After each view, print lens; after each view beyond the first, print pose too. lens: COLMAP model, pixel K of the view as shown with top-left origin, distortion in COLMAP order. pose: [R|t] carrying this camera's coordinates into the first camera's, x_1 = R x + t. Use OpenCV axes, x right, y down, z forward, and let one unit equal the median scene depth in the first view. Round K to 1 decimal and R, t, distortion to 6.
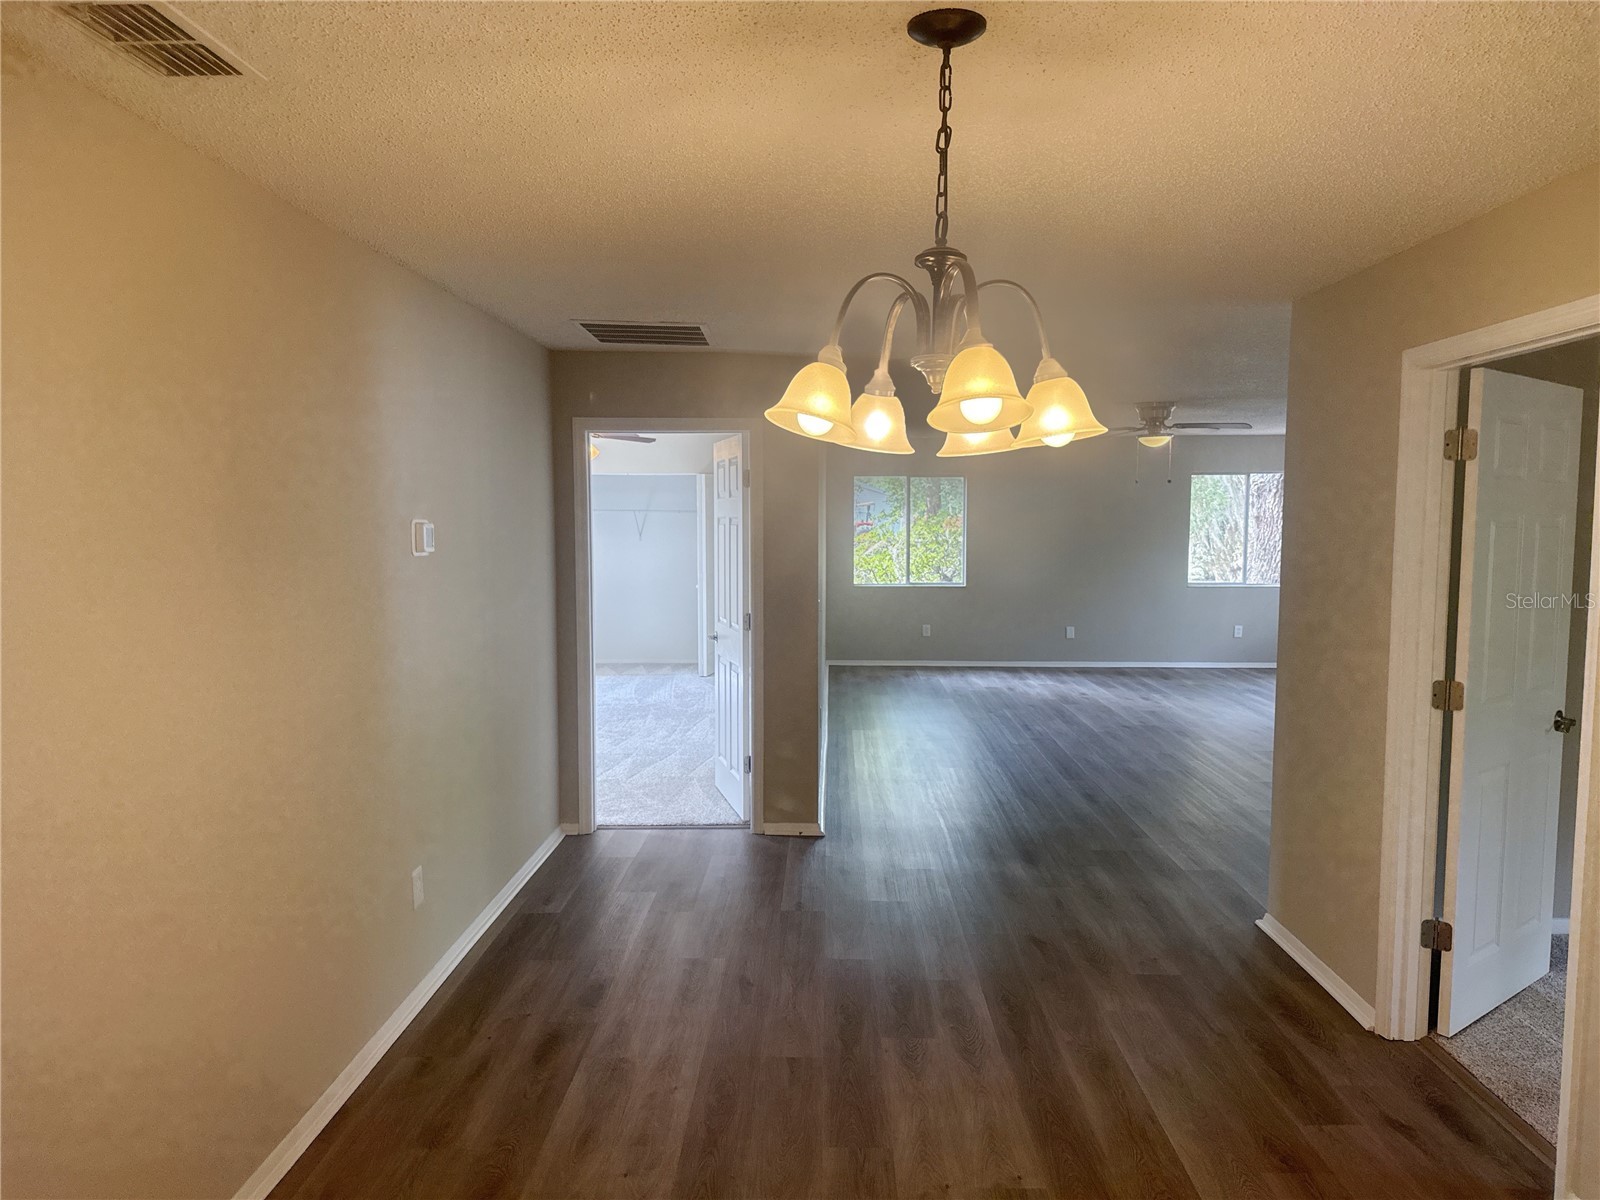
lens RADIAL K [[1116.4, 0, 805.6], [0, 1116.4, 606.5], [0, 0, 1]] dist [-0.003291, -0.004751]
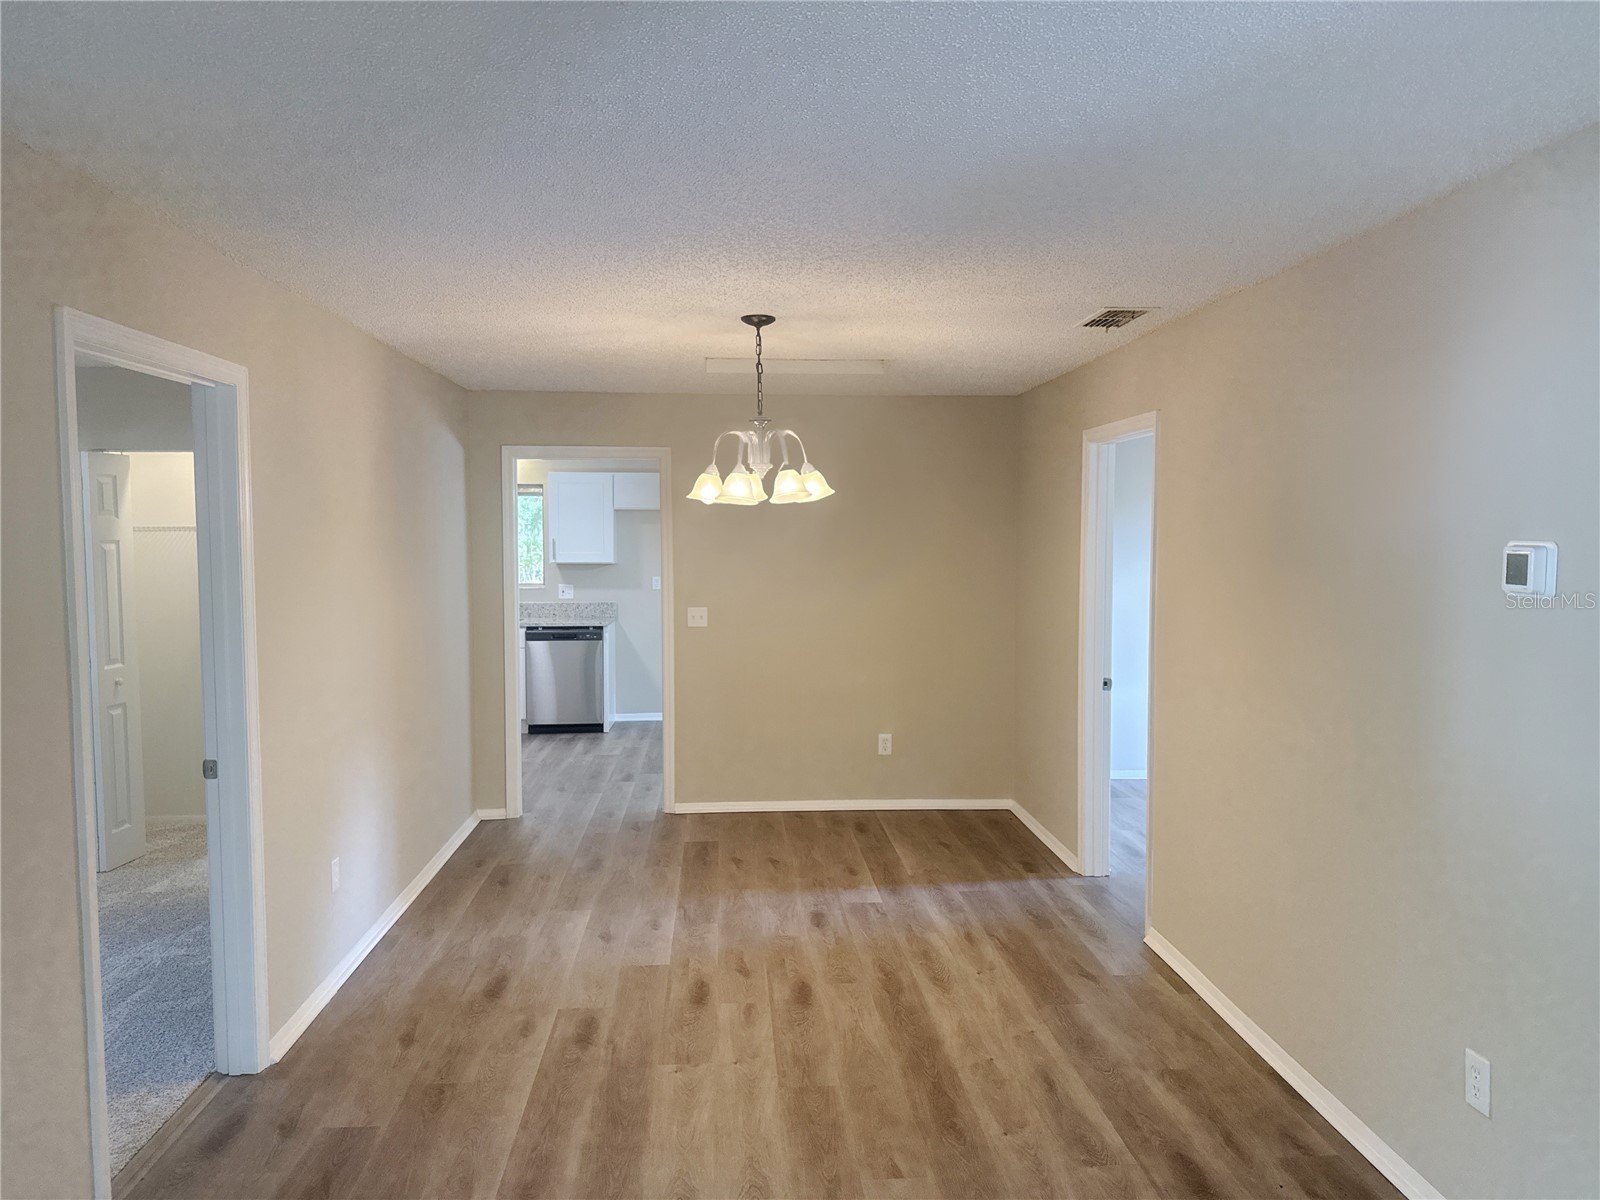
lens RADIAL K [[1116.4, 0, 805.4], [0, 1116.4, 592.5], [0, 0, 1]] dist [-0.003291, -0.004751]
pose [[-0.995116, 0.008569, -0.098344, 0.155209], [-0.006974, 0.987634, 0.156621, -0.188432], [0.098470, 0.156542, -0.982750, 1.997986]]
